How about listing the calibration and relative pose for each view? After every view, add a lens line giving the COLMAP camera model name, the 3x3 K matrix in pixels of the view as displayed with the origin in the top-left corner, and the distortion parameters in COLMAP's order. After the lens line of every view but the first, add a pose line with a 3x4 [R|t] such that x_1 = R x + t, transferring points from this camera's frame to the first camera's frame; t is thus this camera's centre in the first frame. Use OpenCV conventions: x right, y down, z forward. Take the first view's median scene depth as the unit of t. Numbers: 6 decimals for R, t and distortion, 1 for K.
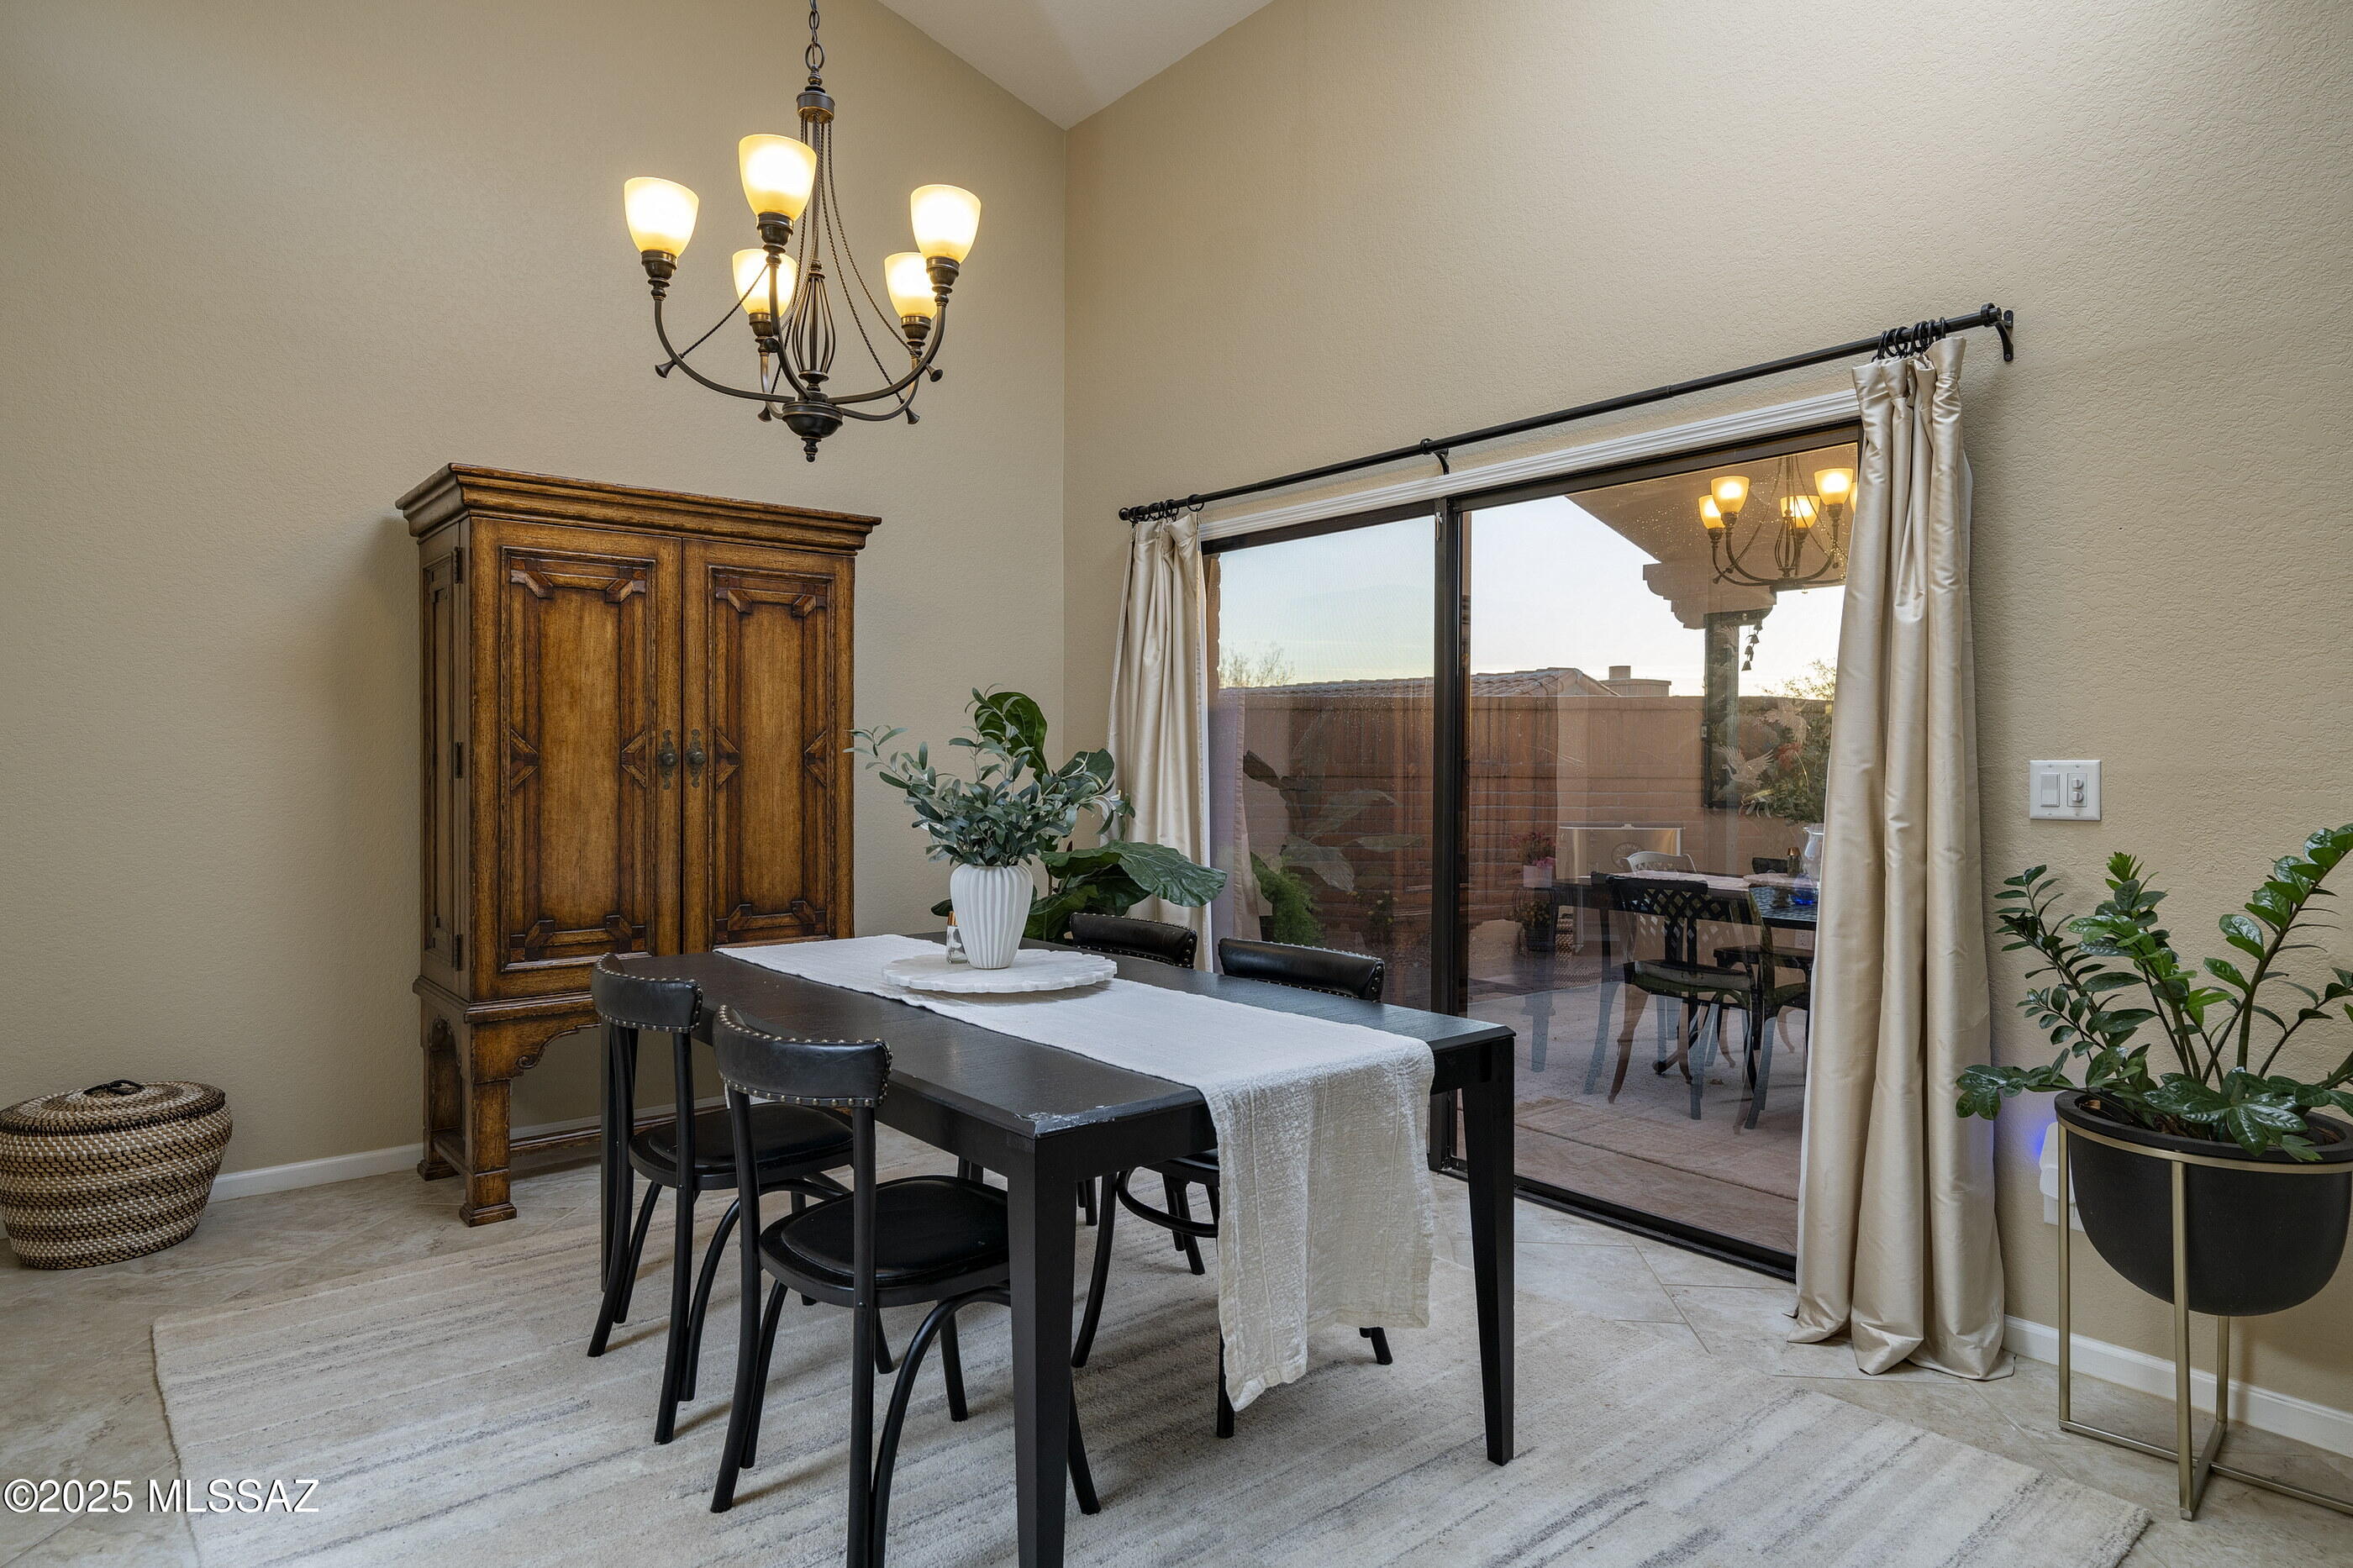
lens RADIAL K [[1334.3, 0, 1178.8], [0, 1334.3, 773.4], [0, 0, 1]] dist [0.002612, 0.000137]
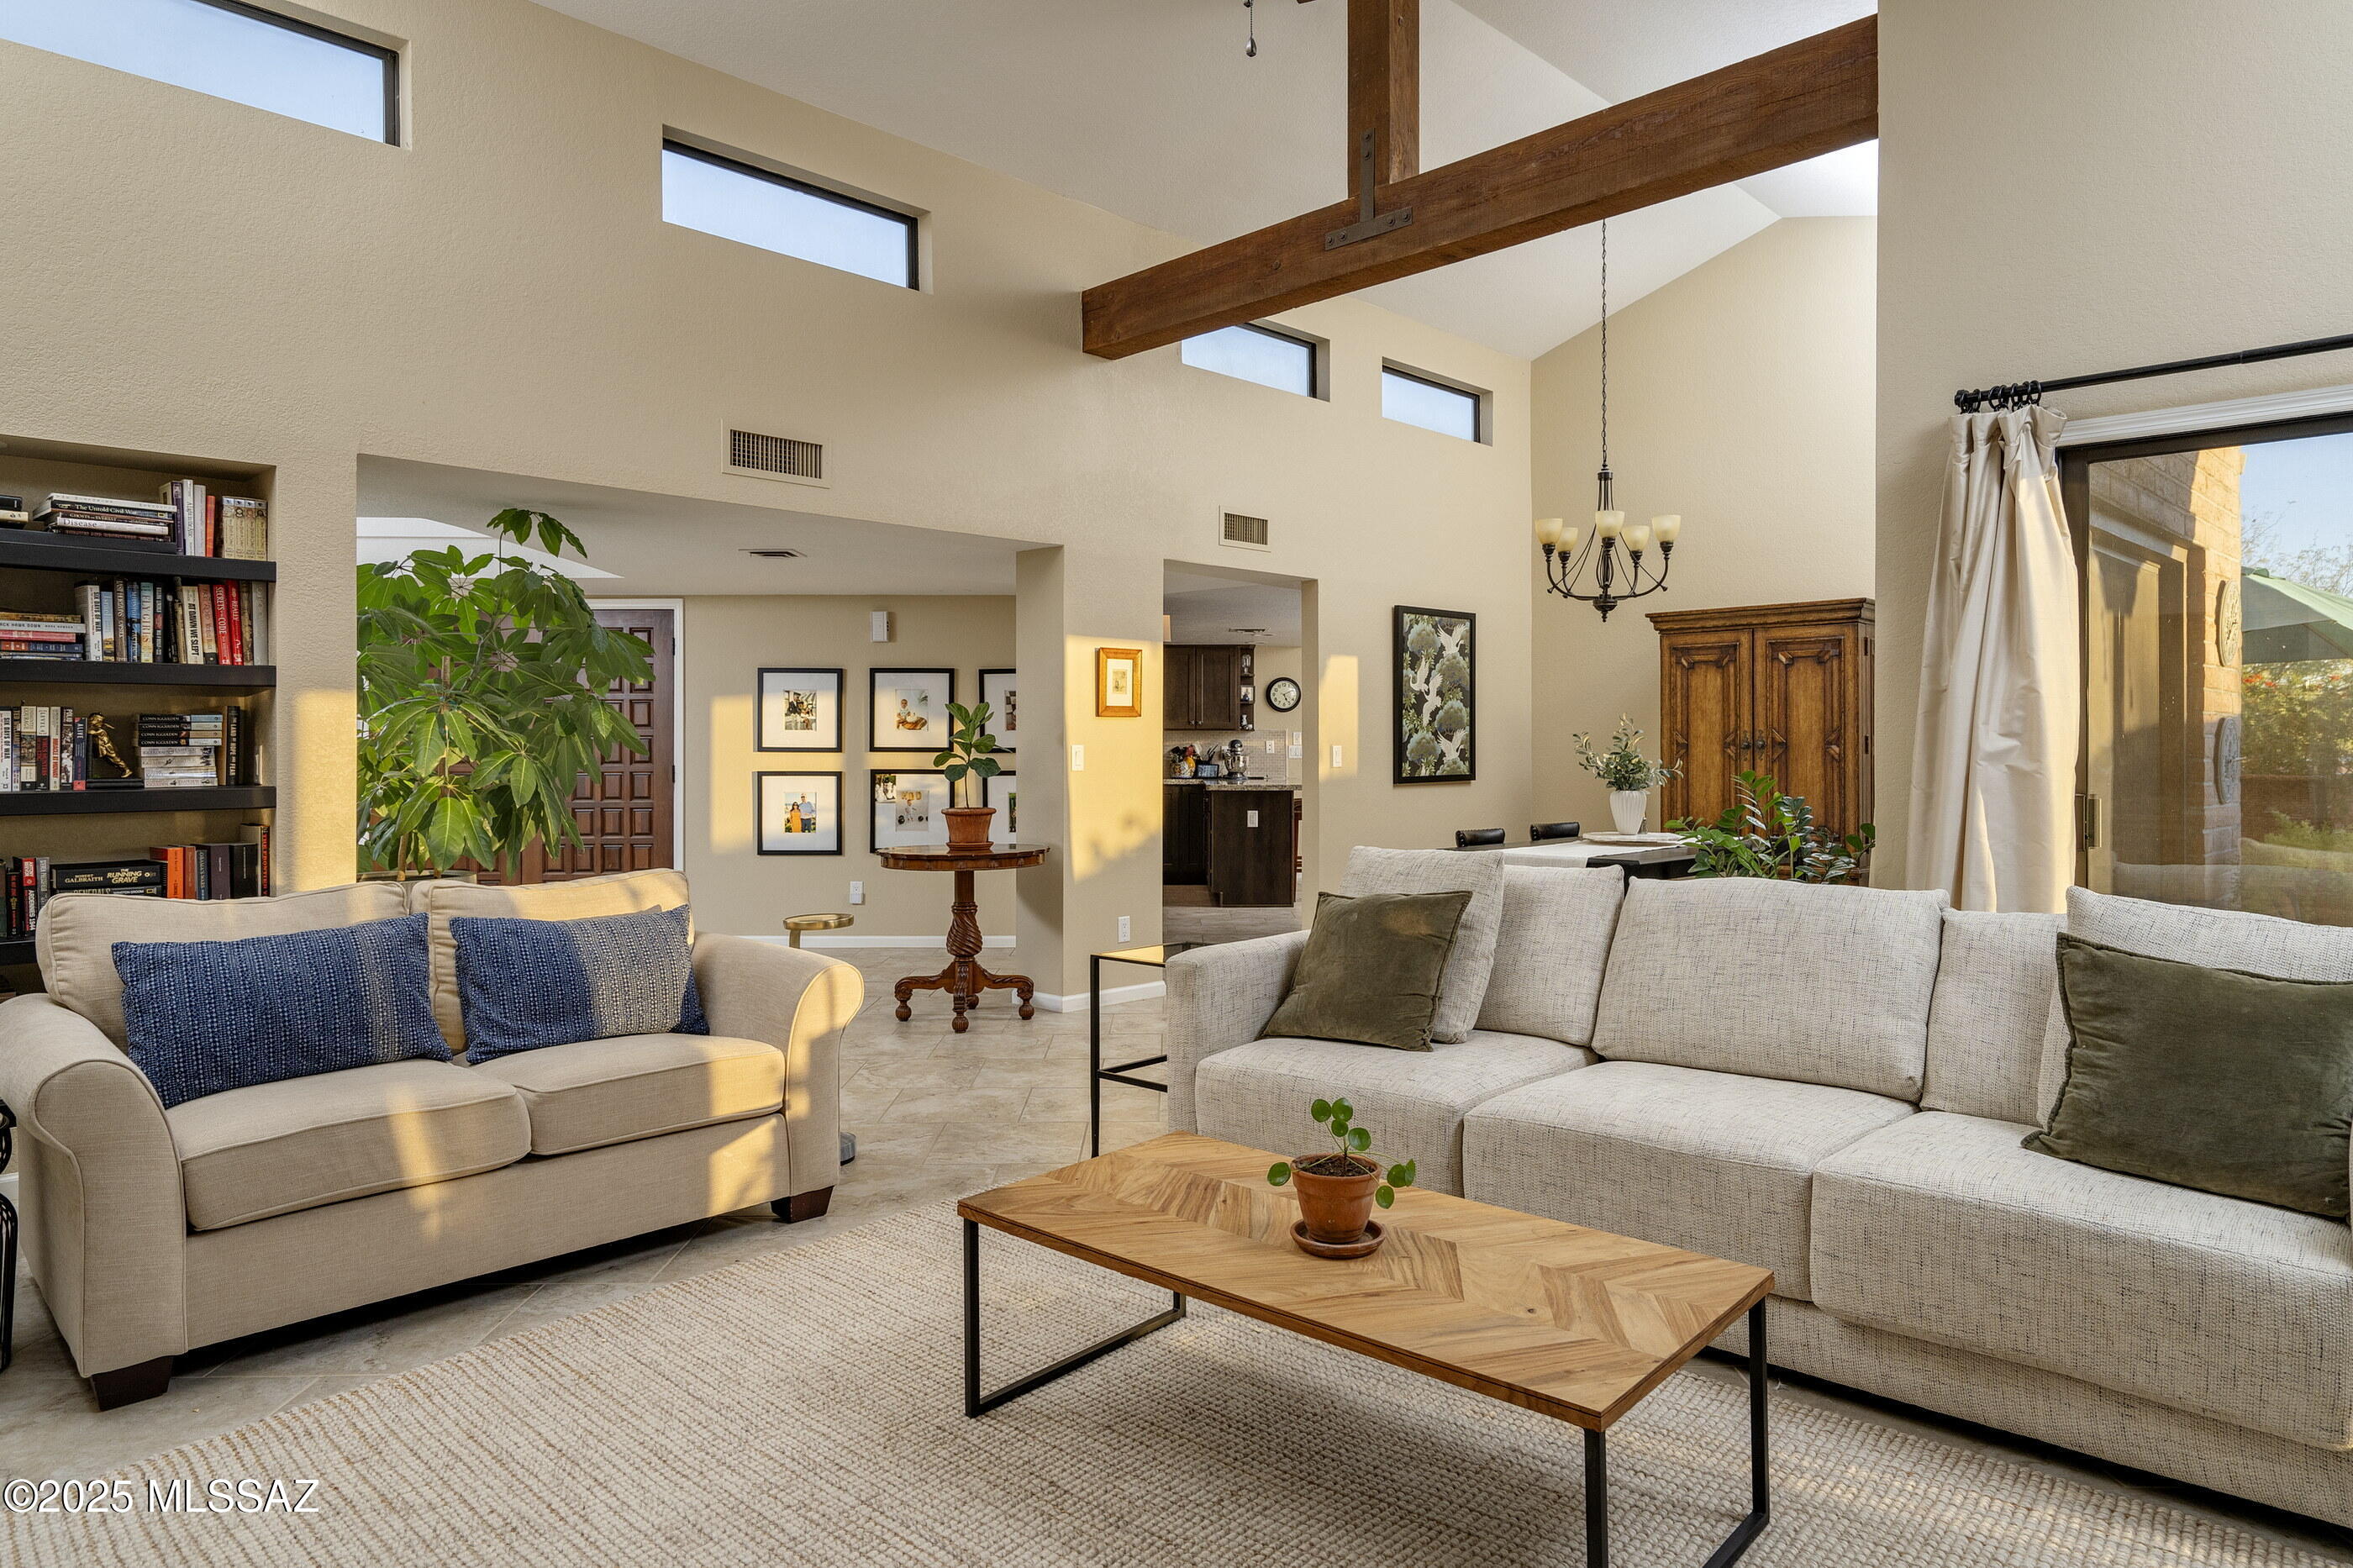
lens RADIAL K [[1423.1, 0, 1178.5], [0, 1423.1, 769.8], [0, 0, 1]] dist [0.000113, 0.000014]
pose [[0.097406, 0.012812, -0.995162, 1.554185], [-0.008713, 0.999890, 0.012020, 0.006720], [0.995207, 0.007500, 0.097507, -0.010221]]
